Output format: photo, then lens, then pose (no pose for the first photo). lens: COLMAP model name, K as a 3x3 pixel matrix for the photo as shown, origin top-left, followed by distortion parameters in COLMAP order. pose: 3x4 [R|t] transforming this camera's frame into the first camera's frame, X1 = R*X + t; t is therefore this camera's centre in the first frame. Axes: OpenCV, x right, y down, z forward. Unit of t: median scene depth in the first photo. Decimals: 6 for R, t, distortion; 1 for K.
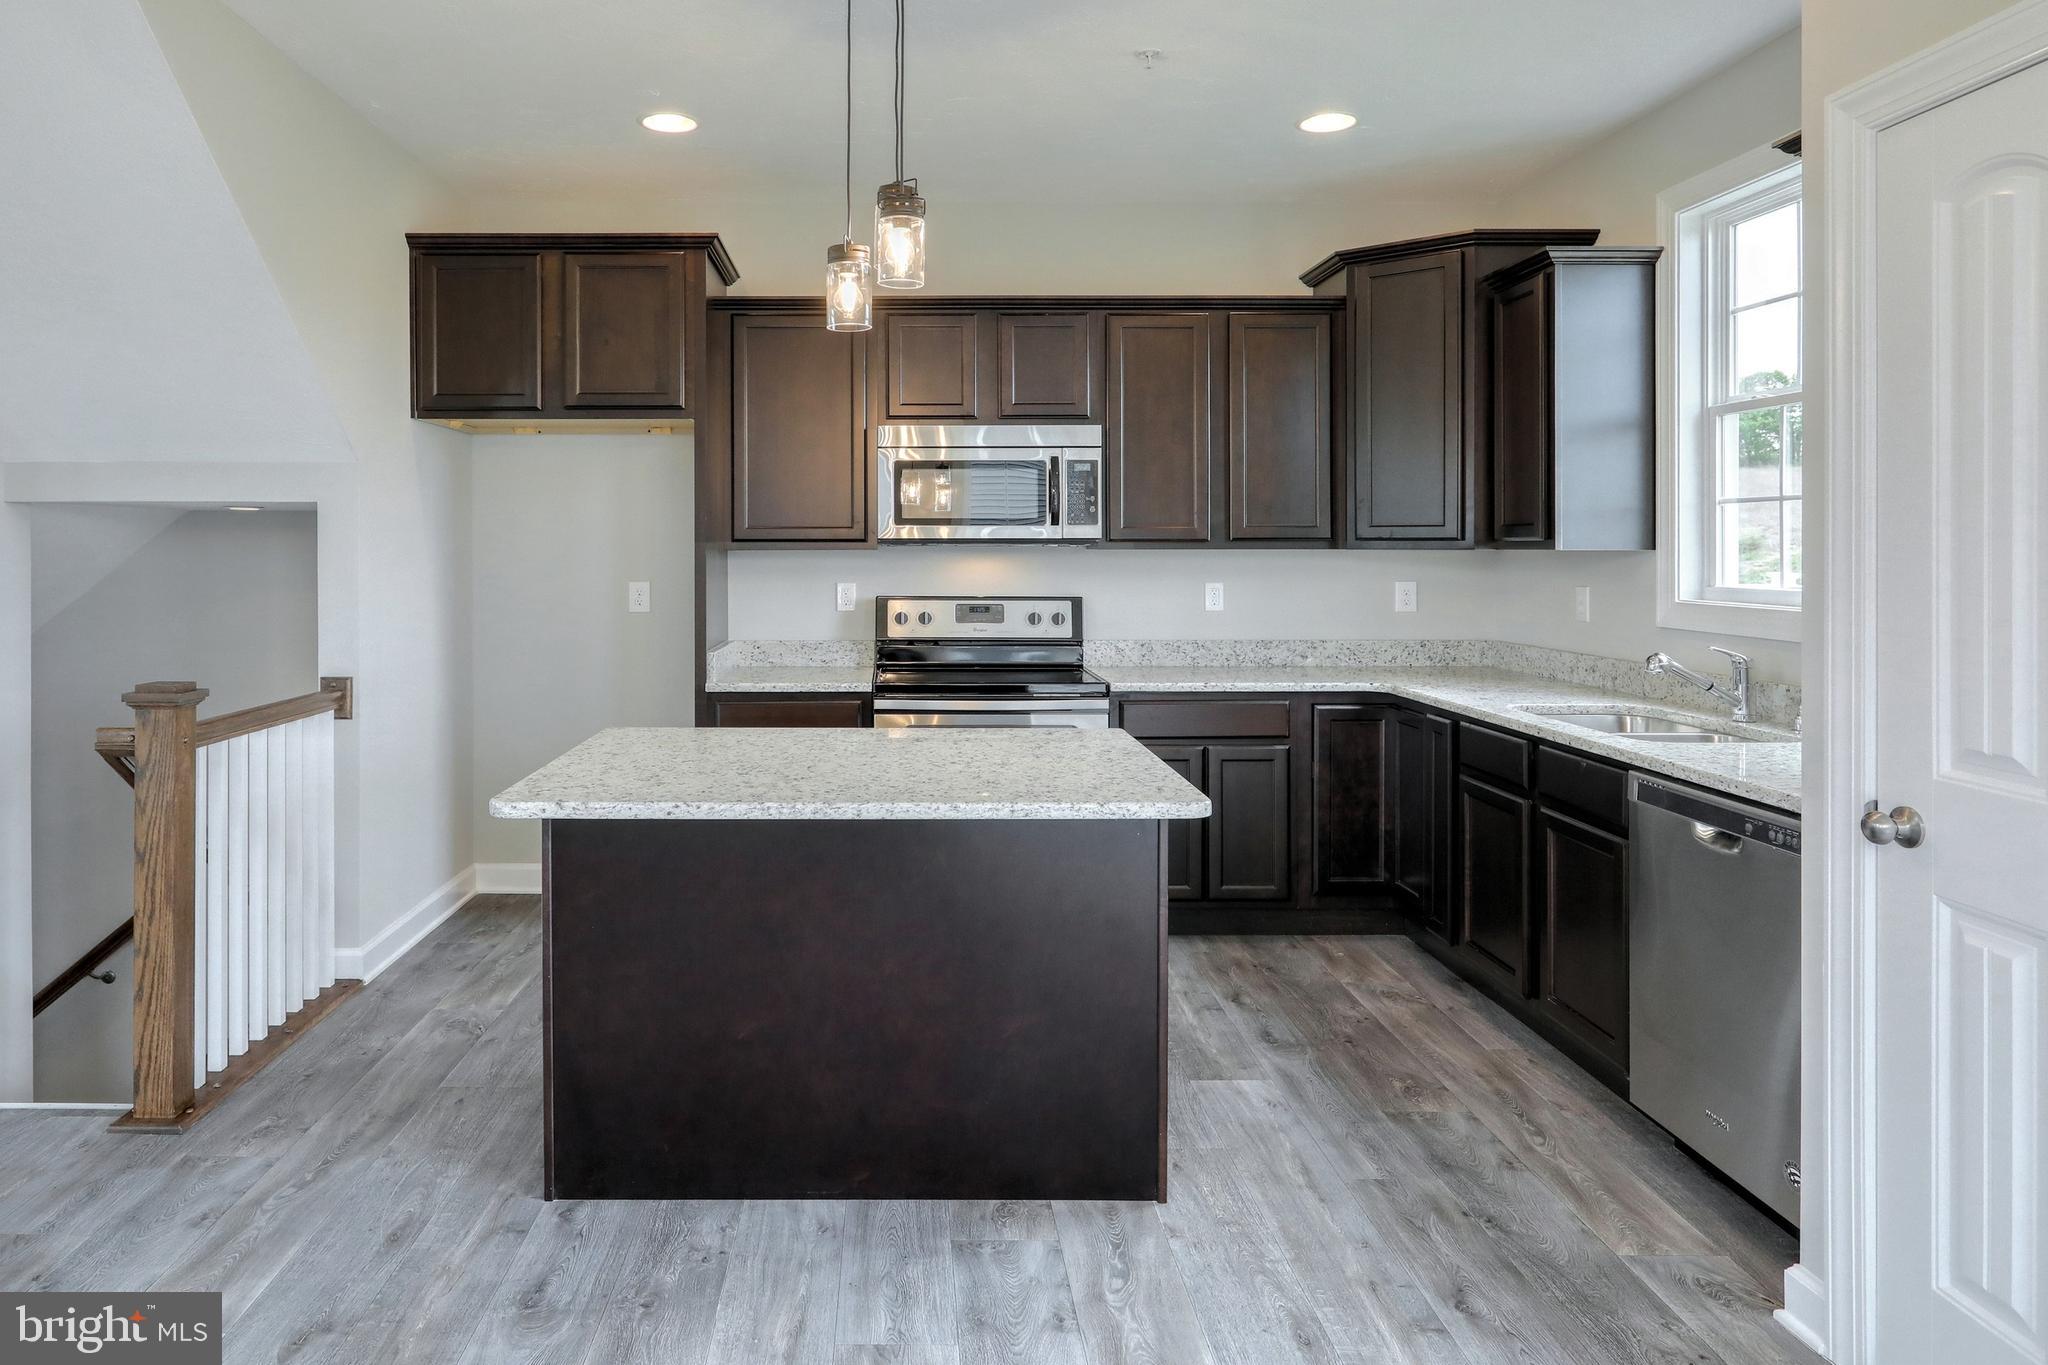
lens RADIAL K [[1252.7, 0, 998.9], [0, 1252.7, 560.4], [0, 0, 1]] dist [-0.000542, -0.004050]
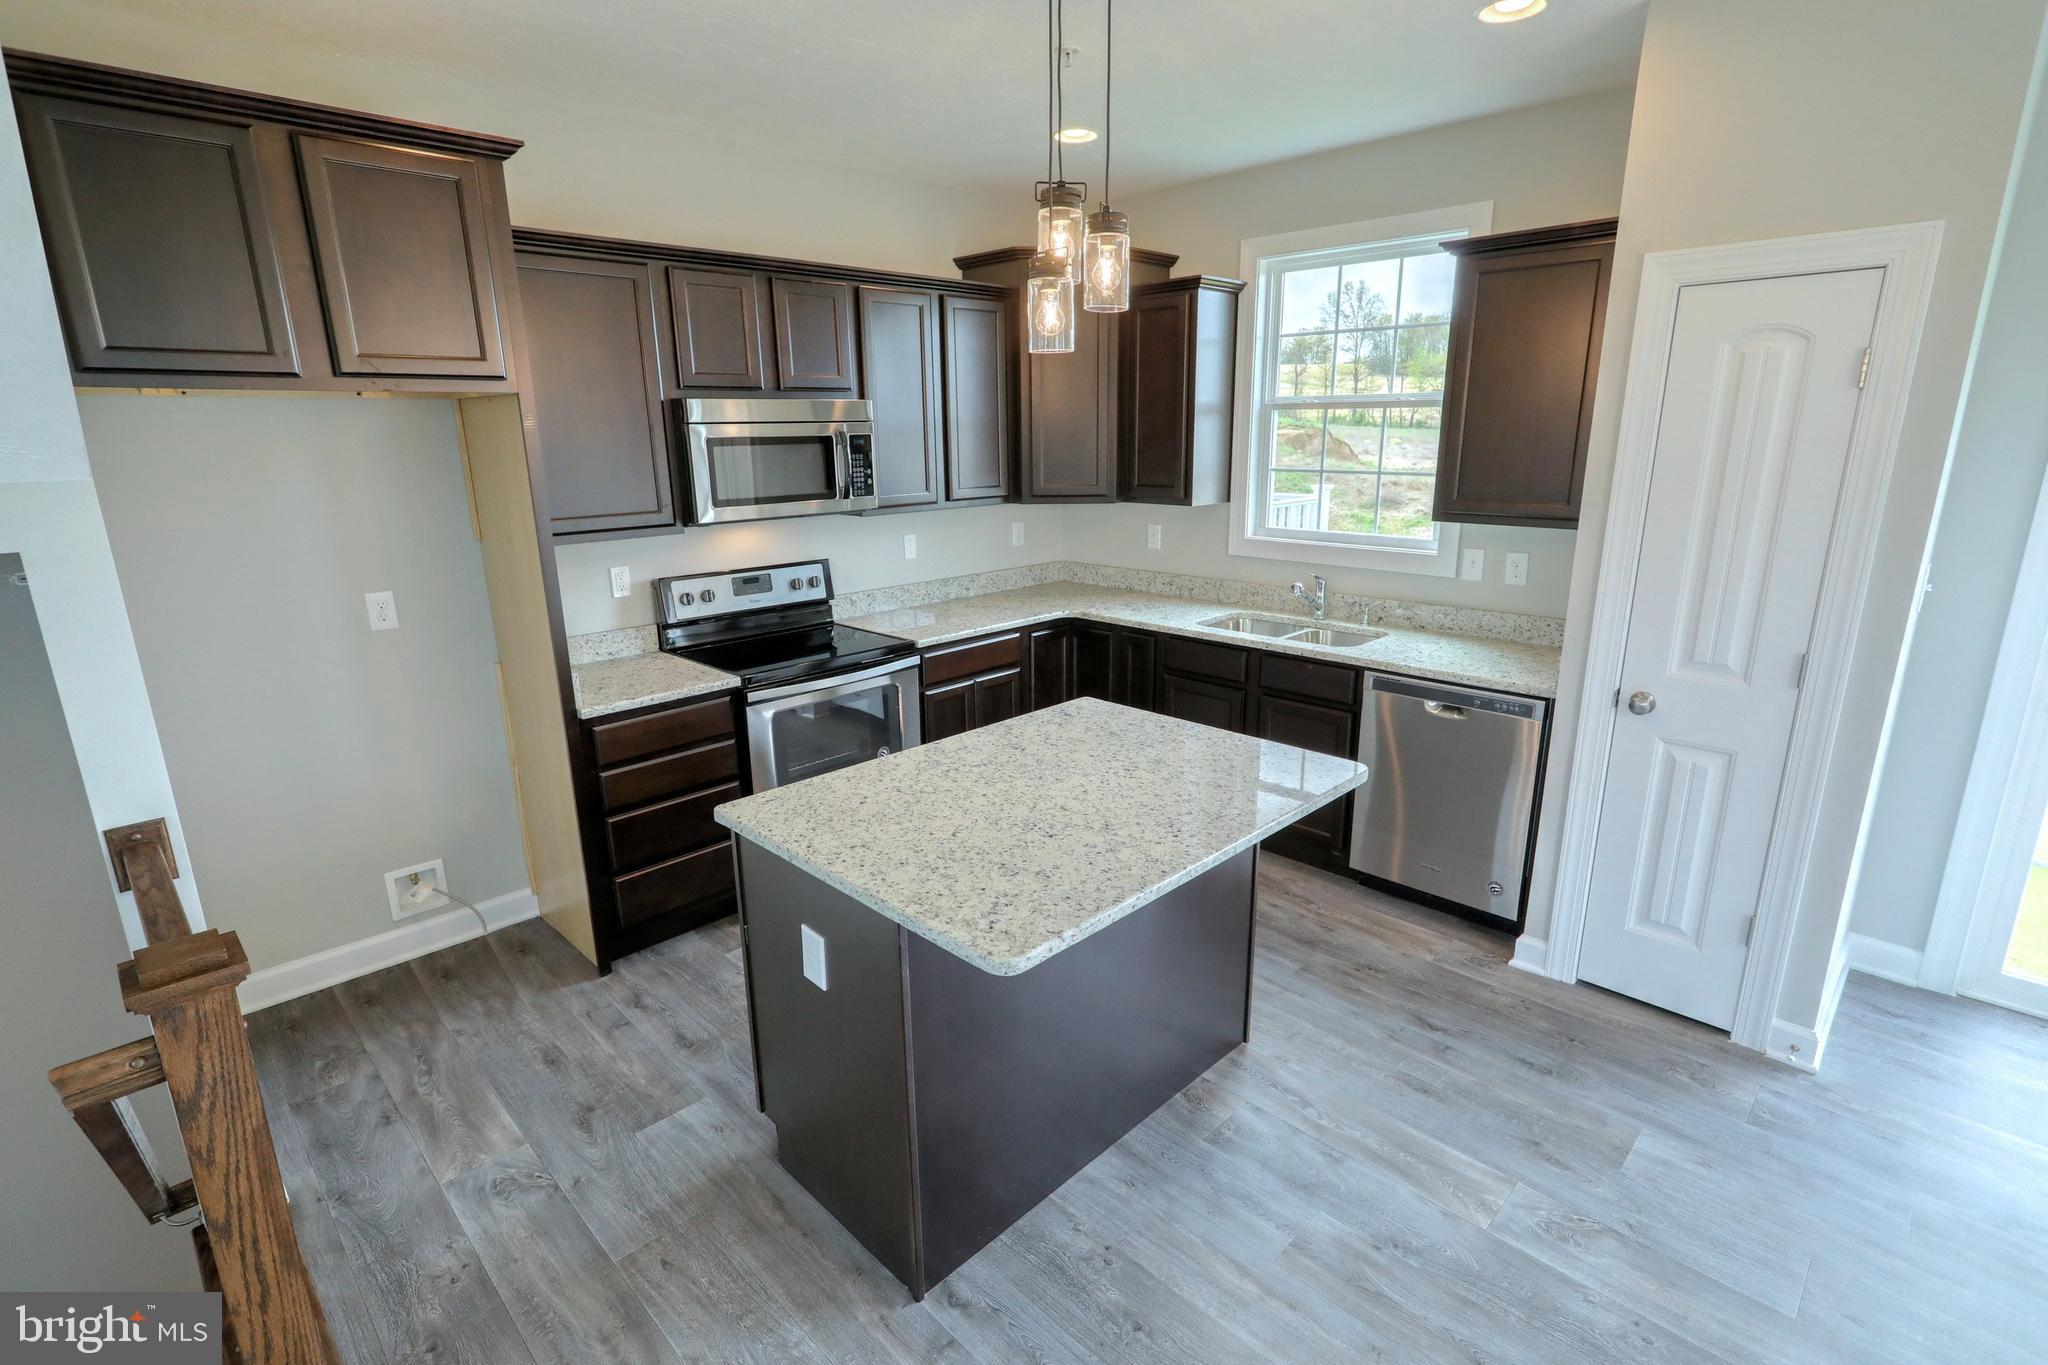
lens RADIAL K [[967.0, 0, 1037.6], [0, 967.0, 691.3], [0, 0, 1]] dist [0.003887, 0.000888]
pose [[0.742737, -0.172151, 0.647075, -0.427088], [0.005845, 0.968015, 0.250826, -0.081535], [-0.669558, -0.182515, 0.719986, 0.297090]]
